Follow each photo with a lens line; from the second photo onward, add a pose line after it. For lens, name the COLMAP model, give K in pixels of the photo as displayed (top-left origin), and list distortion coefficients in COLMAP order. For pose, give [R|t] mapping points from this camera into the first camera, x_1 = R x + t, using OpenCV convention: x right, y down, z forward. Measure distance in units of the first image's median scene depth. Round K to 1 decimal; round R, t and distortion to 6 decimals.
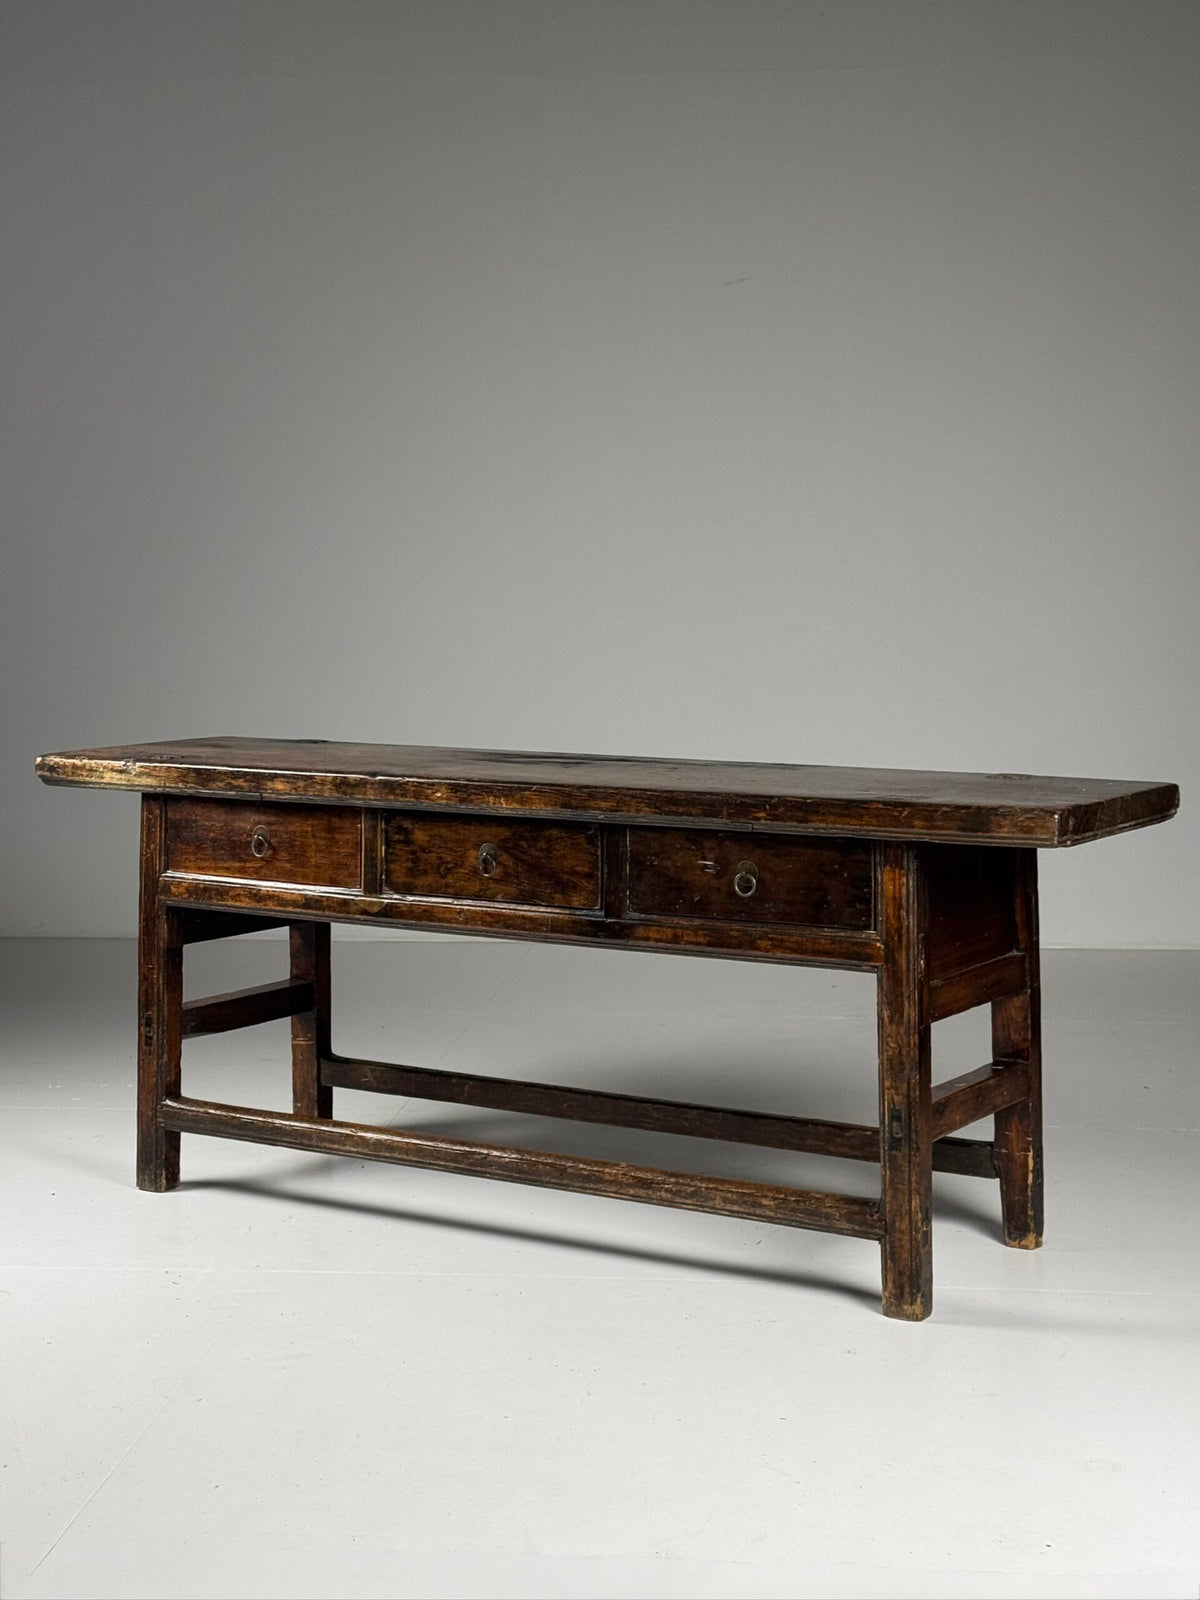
lens RADIAL K [[2576.4, 0, 583.9], [0, 2576.4, 817.0], [0, 0, 1]] dist [0.132002, 0.000000]
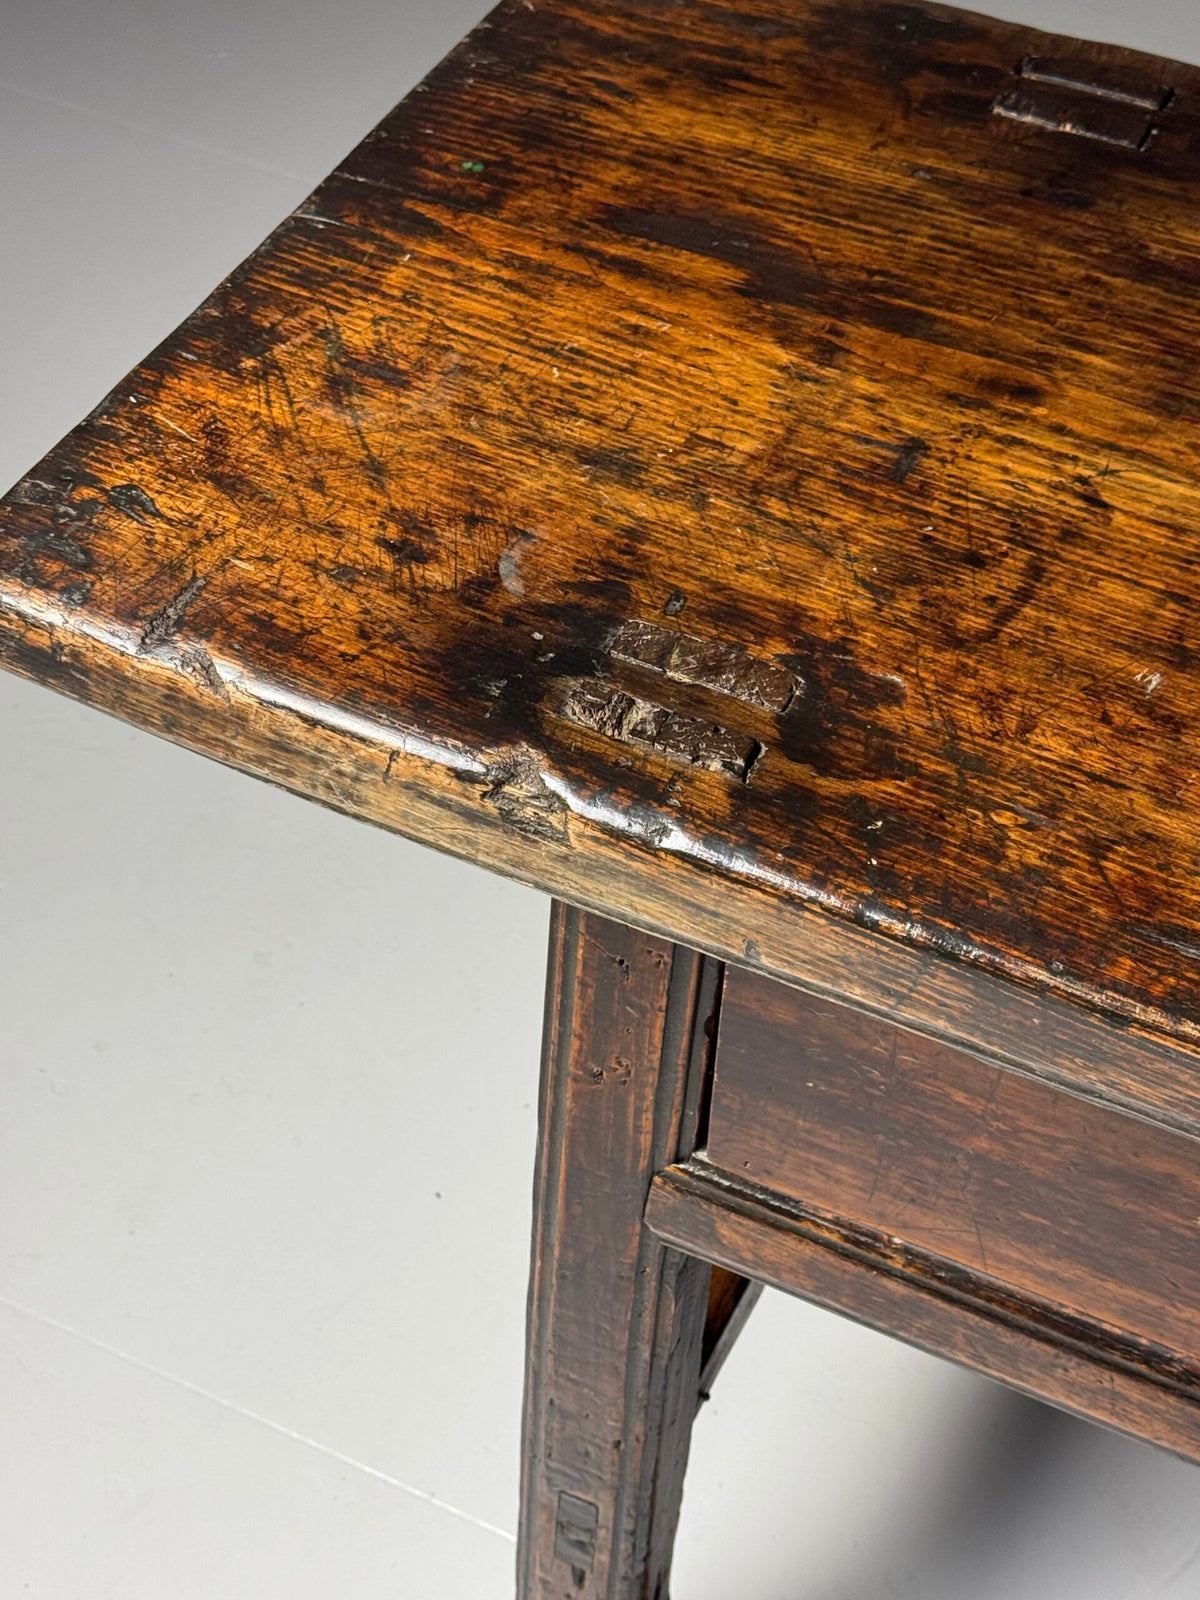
lens RADIAL K [[2576.4, 0, 587.6], [0, 2576.4, 828.5], [0, 0, 1]] dist [0.132002, 0.000000]
pose [[0.992706, -0.069470, 0.098534, -0.205222], [-0.011293, 0.760120, 0.649685, -0.147769], [-0.120031, -0.646058, 0.753791, 0.934980]]
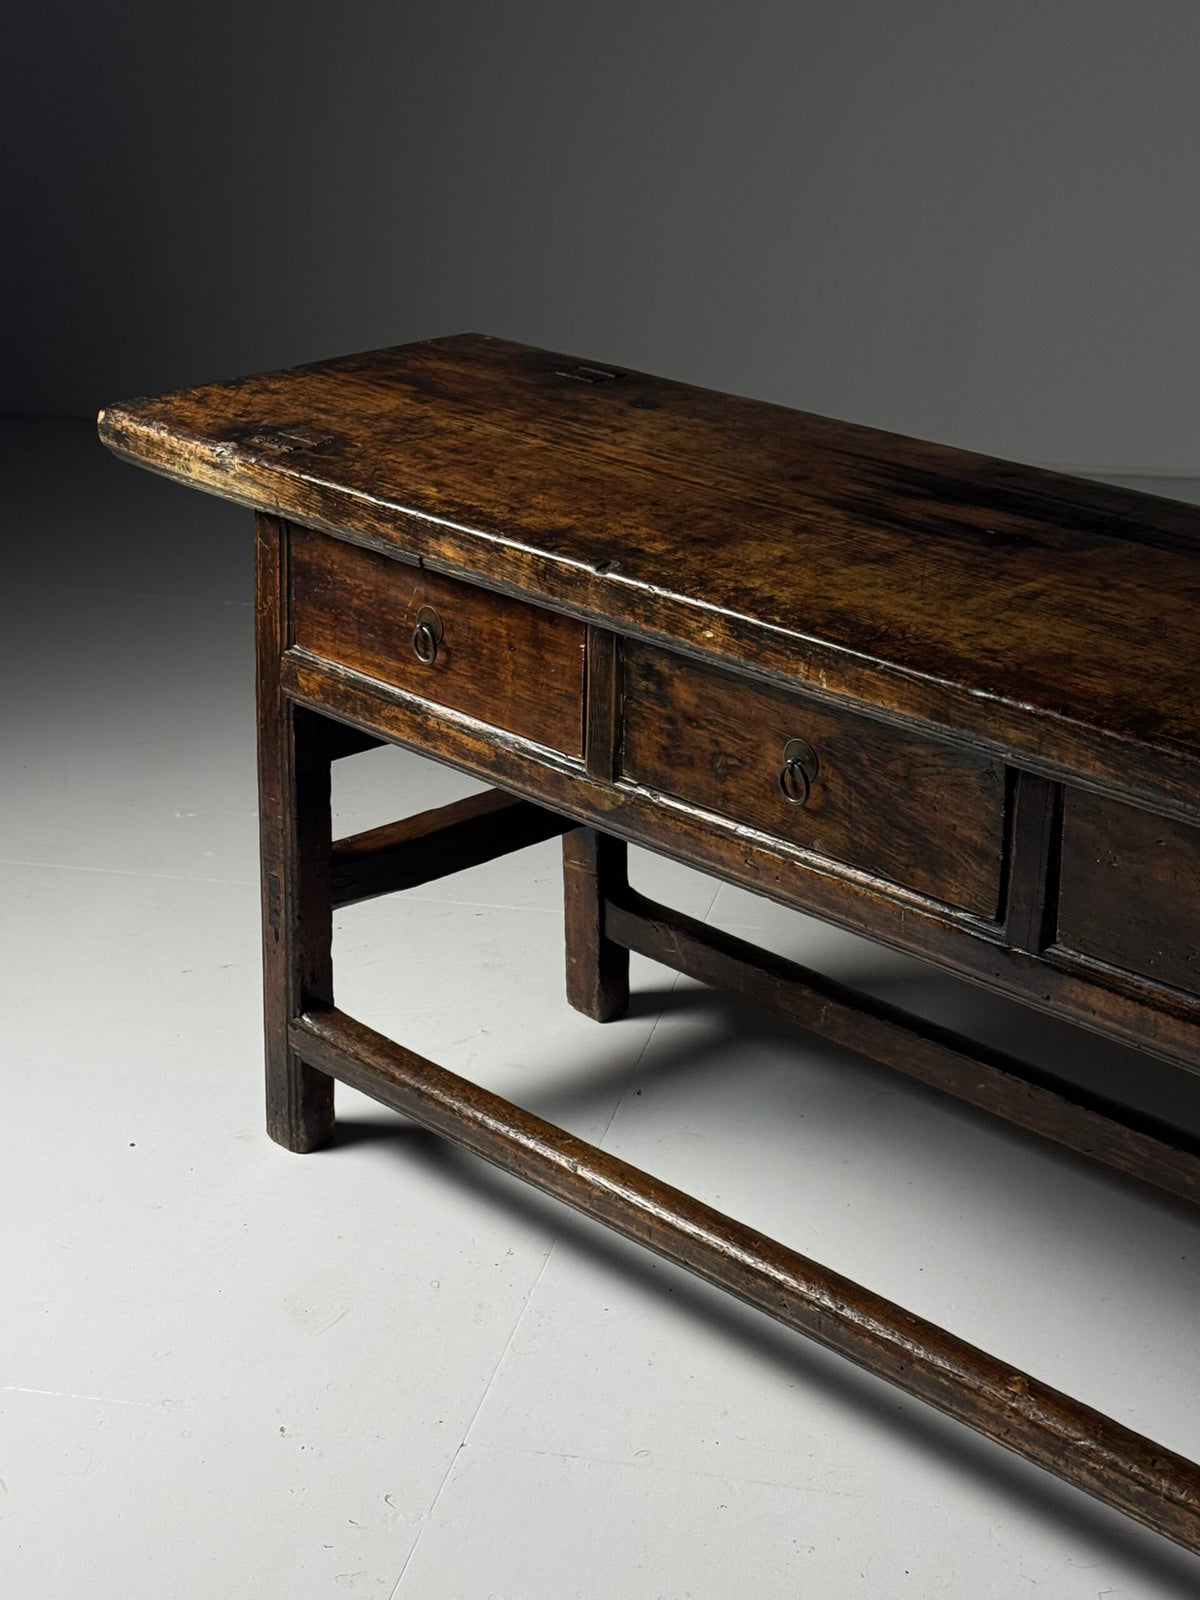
lens RADIAL K [[2742.3, 0, 599.2], [0, 2742.3, 814.9], [0, 0, 1]] dist [0.133280, 0.000000]
pose [[0.968289, 0.095318, -0.230933, 0.050024], [-0.026391, 0.958209, 0.284848, -0.126980], [0.248434, -0.269721, 0.930339, 0.486093]]
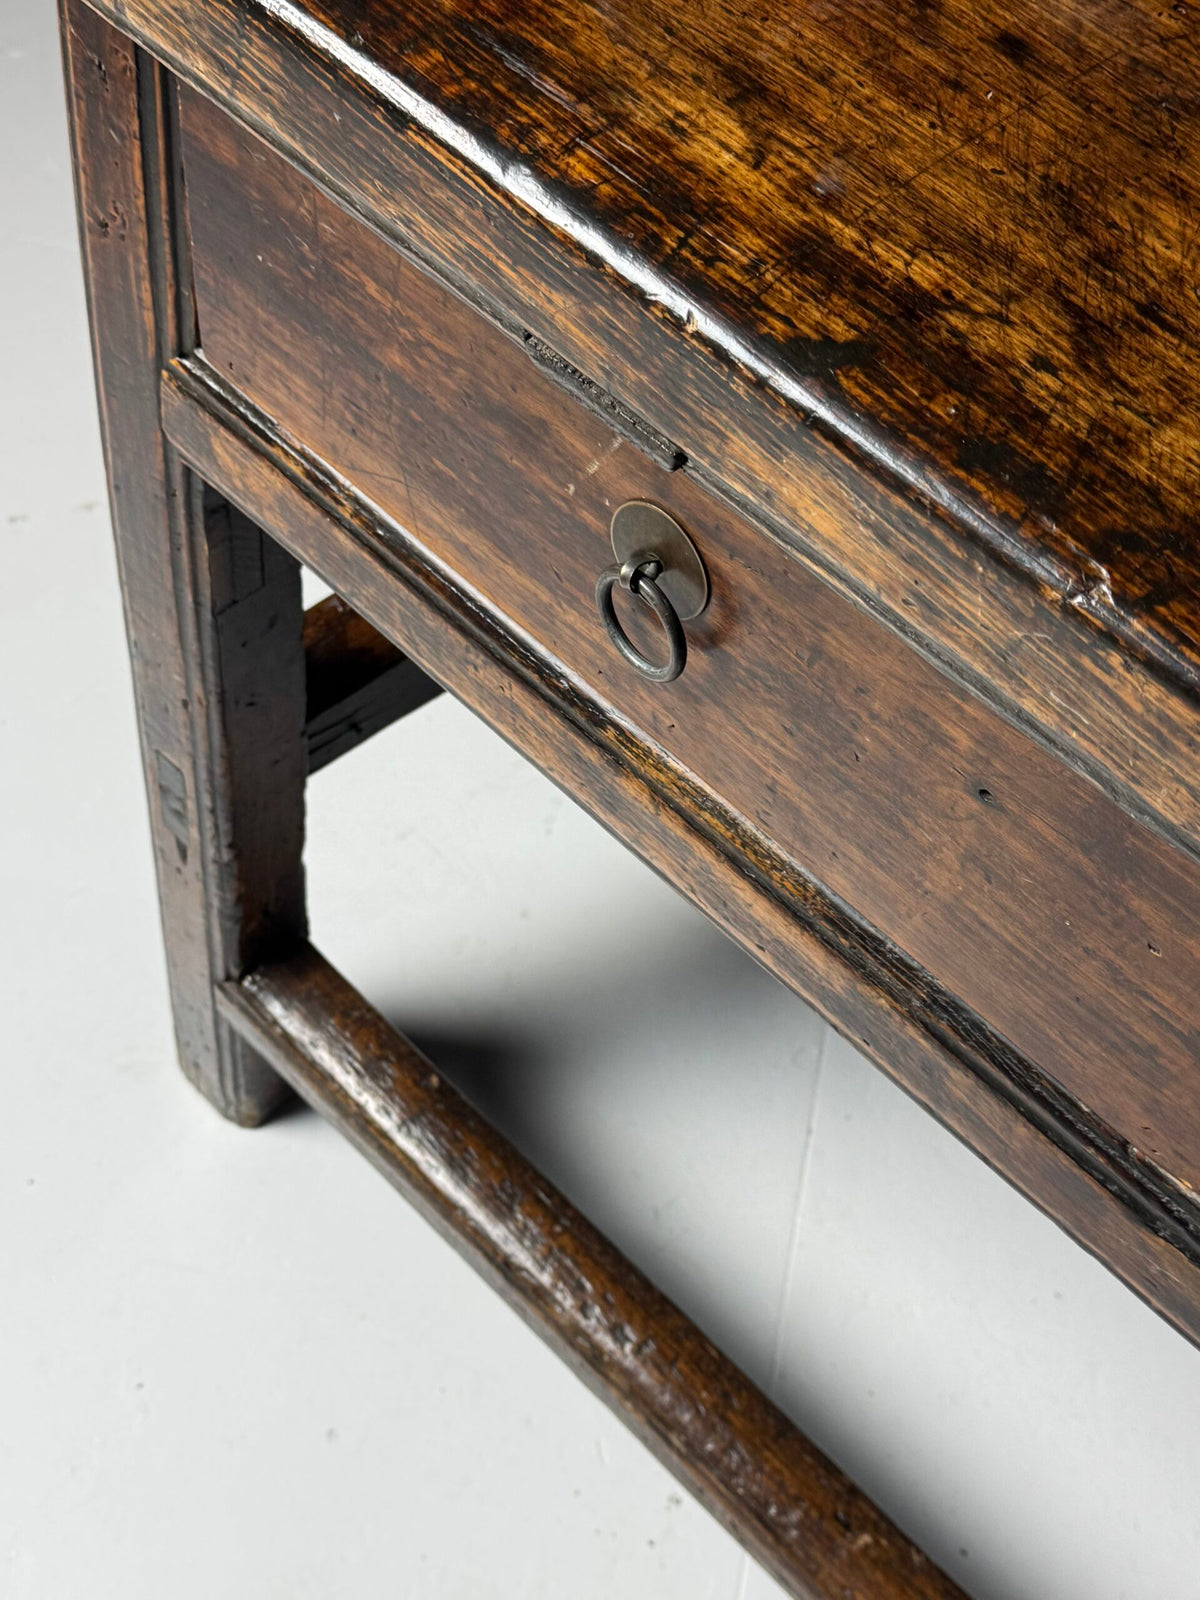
lens RADIAL K [[2123.8, 0, 592.5], [0, 2123.8, 794.1], [0, 0, 1]] dist [0.101439, 0.000000]
pose [[0.971284, 0.225309, -0.076447, -0.122275], [-0.096329, 0.666187, 0.739537, -0.085775], [0.217552, -0.710936, 0.668760, 0.951774]]
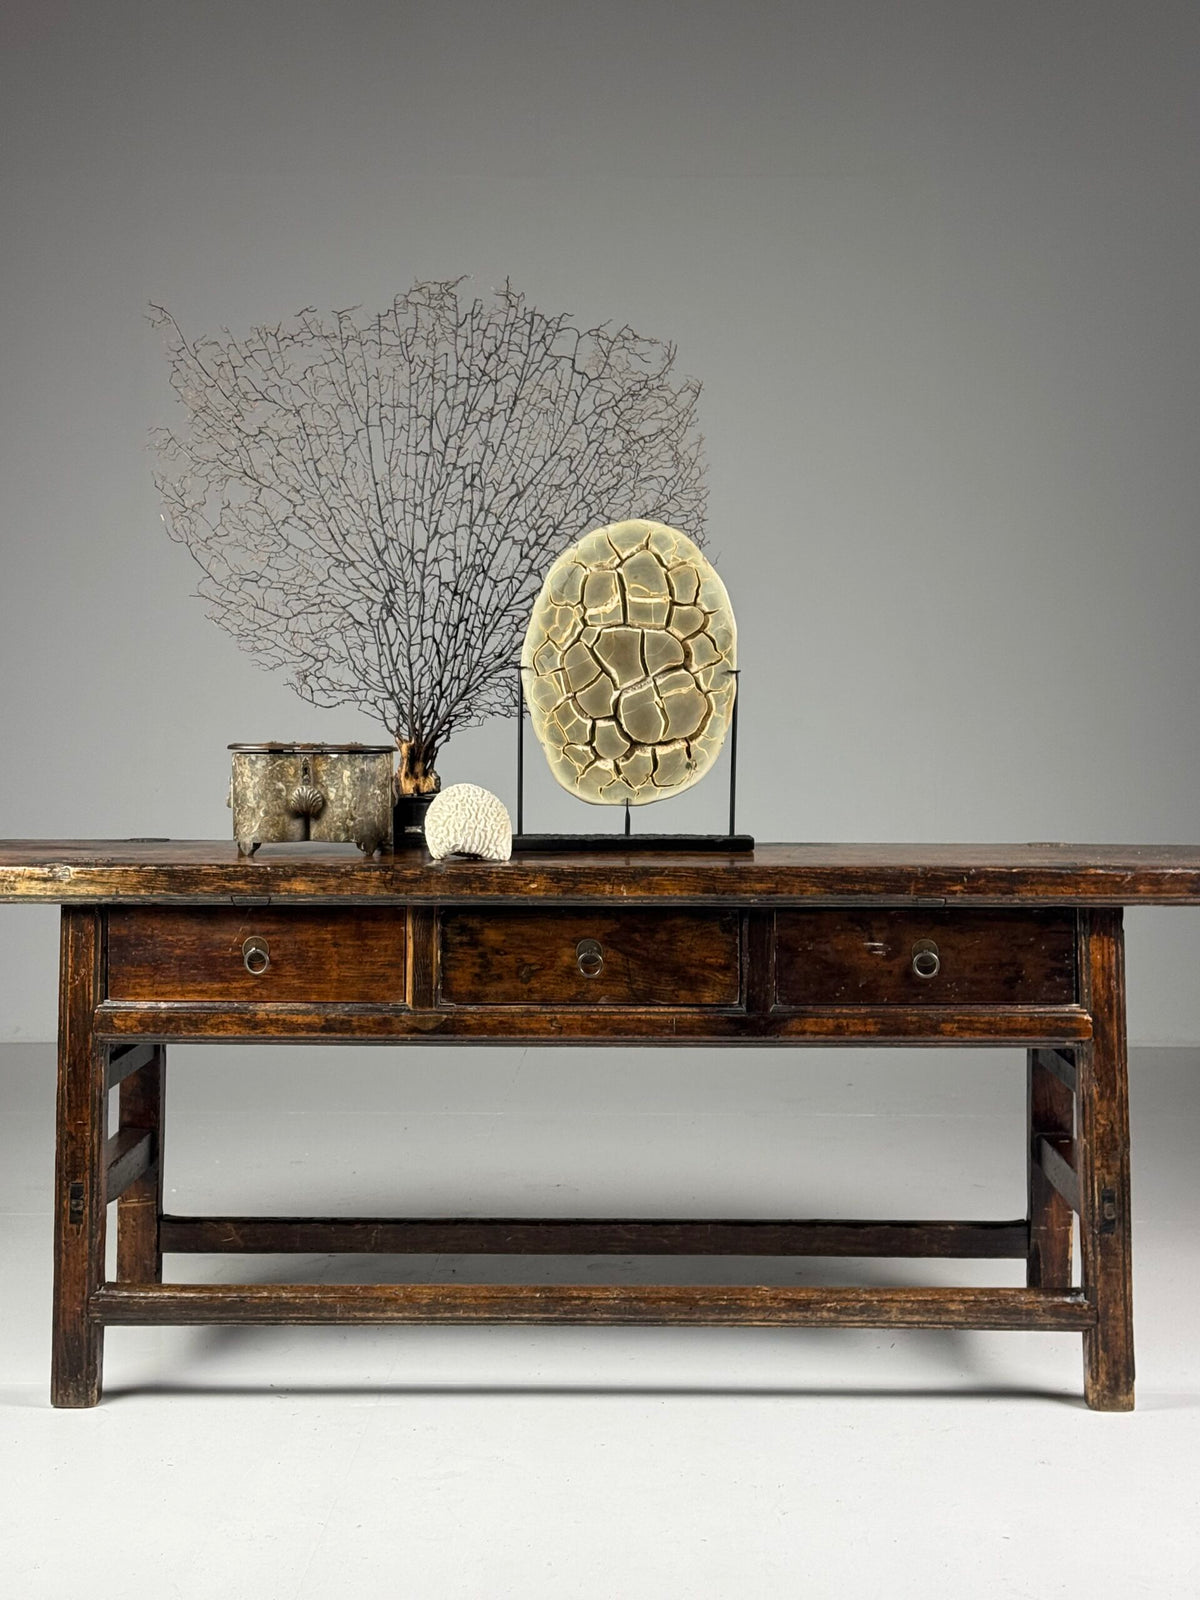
lens RADIAL K [[2576.4, 0, 605.7], [0, 2576.4, 801.8], [0, 0, 1]] dist [0.132002, 0.000000]
pose [[0.851433, -0.024385, 0.523896, -0.489228], [0.050325, 0.998108, -0.035332, -0.005025], [-0.522043, 0.056448, 0.851049, 0.247510]]
